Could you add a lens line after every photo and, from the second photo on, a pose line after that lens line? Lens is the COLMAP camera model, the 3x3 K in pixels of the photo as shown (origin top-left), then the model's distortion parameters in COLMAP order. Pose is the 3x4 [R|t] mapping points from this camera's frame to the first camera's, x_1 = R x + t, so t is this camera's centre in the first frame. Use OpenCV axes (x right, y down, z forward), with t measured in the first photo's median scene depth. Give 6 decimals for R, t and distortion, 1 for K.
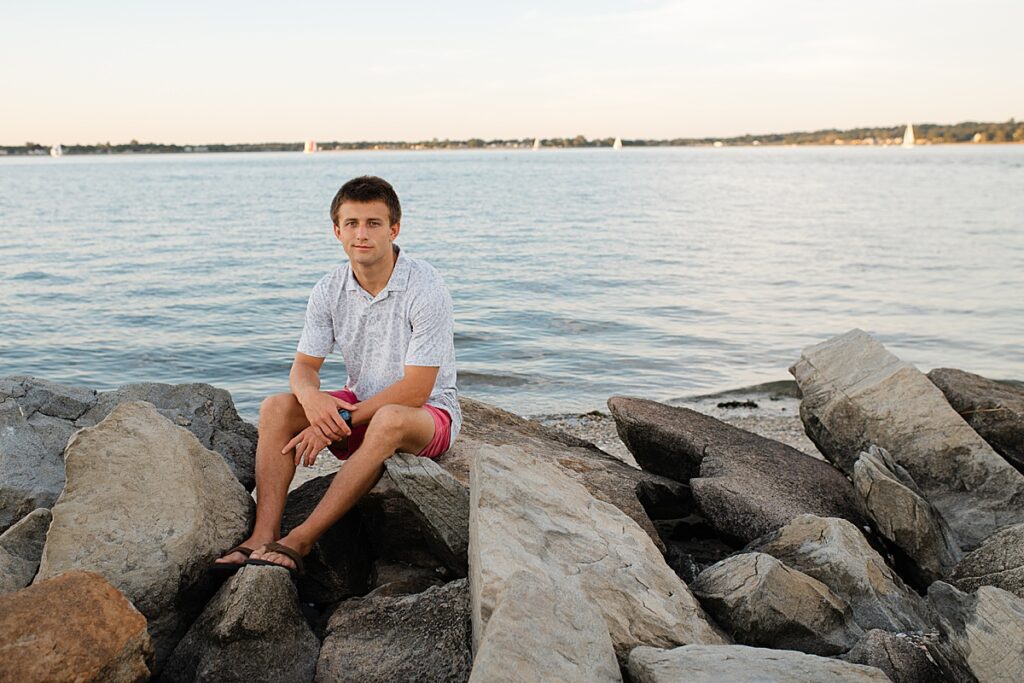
lens RADIAL K [[1052.5, 0, 517.3], [0, 1052.5, 340.8], [0, 0, 1]] dist [-0.016091, 0.000000]
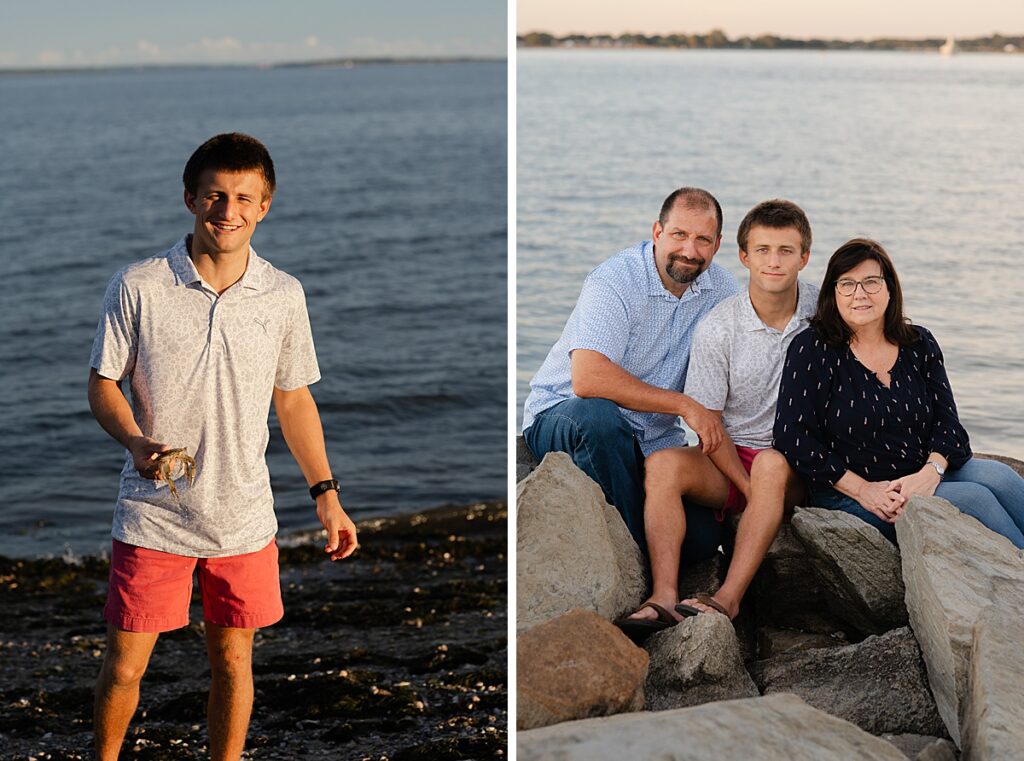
lens RADIAL K [[2526.2, 0, 510.6], [0, 2526.2, 380.4], [0, 0, 1]] dist [-0.068767, 0.000000]
pose [[0.995232, 0.002962, 0.097493, -0.656835], [-0.003520, 0.999978, 0.005556, -0.020660], [-0.097475, -0.005872, 0.995221, -1.347833]]
